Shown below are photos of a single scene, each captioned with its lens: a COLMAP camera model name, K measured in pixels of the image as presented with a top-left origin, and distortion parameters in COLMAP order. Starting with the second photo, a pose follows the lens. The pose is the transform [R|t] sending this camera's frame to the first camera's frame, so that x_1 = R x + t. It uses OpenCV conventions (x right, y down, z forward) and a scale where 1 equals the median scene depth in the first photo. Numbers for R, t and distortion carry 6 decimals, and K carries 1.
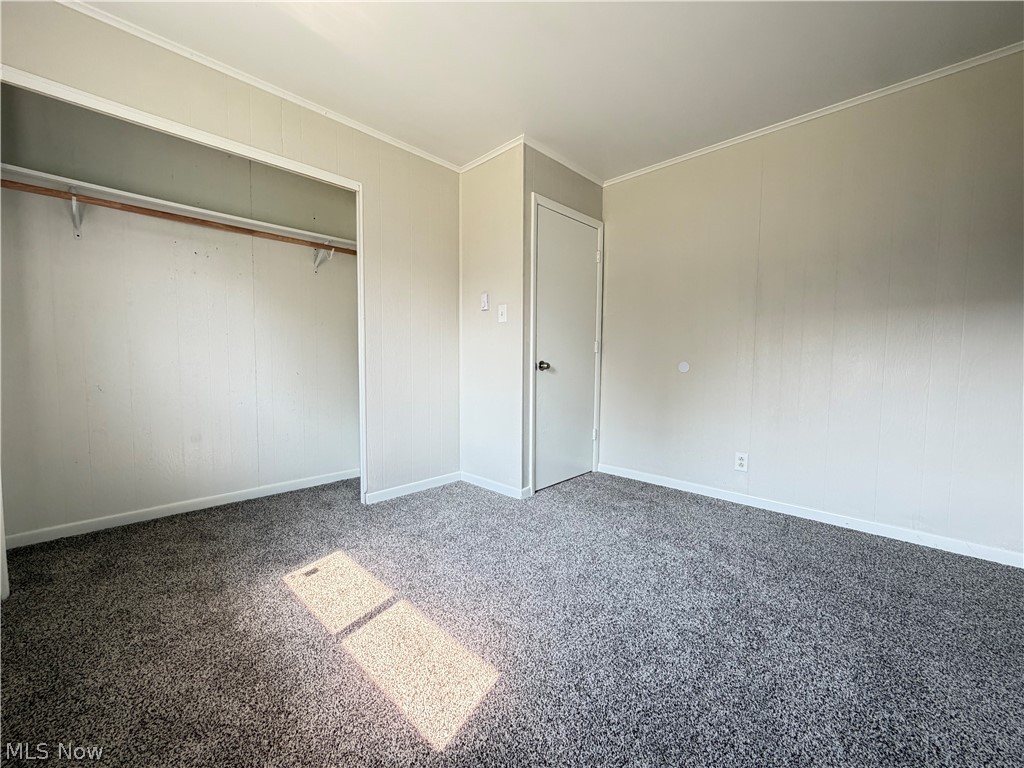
lens RADIAL K [[408.9, 0, 509.5], [0, 408.9, 383.7], [0, 0, 1]] dist [-0.000196, 0.000037]
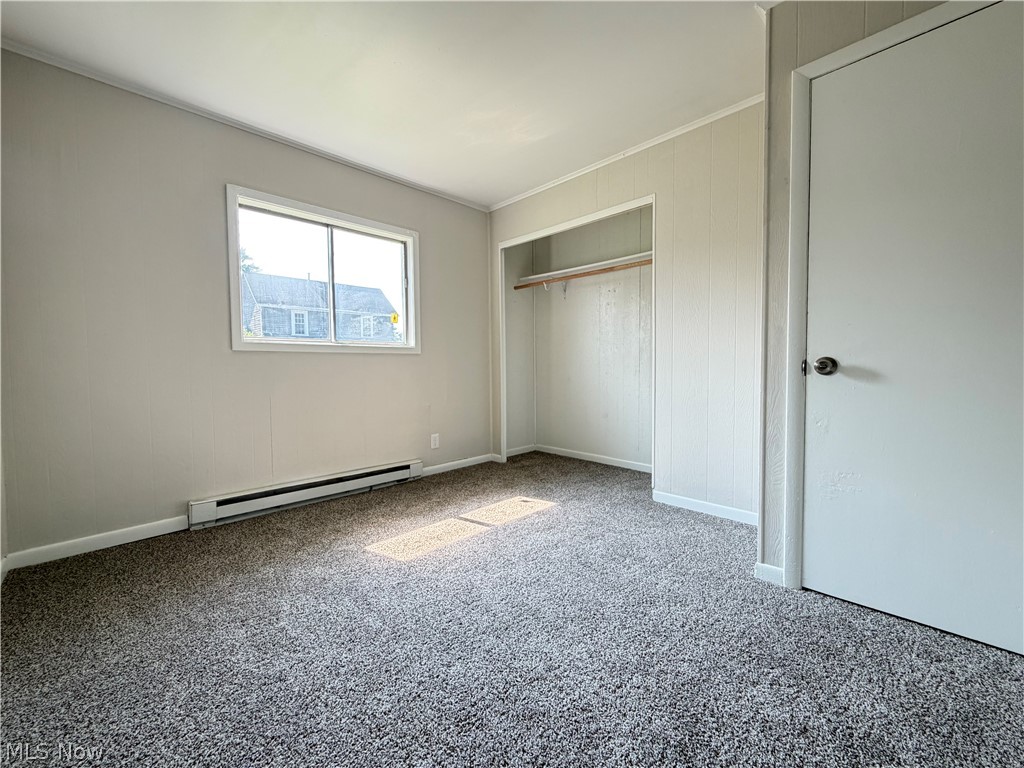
lens RADIAL K [[408.9, 0, 509.5], [0, 408.9, 383.7], [0, 0, 1]] dist [-0.000196, 0.000037]
pose [[-0.027670, 0.038319, -0.998882, 0.755572], [-0.054586, 0.997716, 0.039786, -0.023313], [0.998126, 0.055626, -0.025515, 0.710164]]
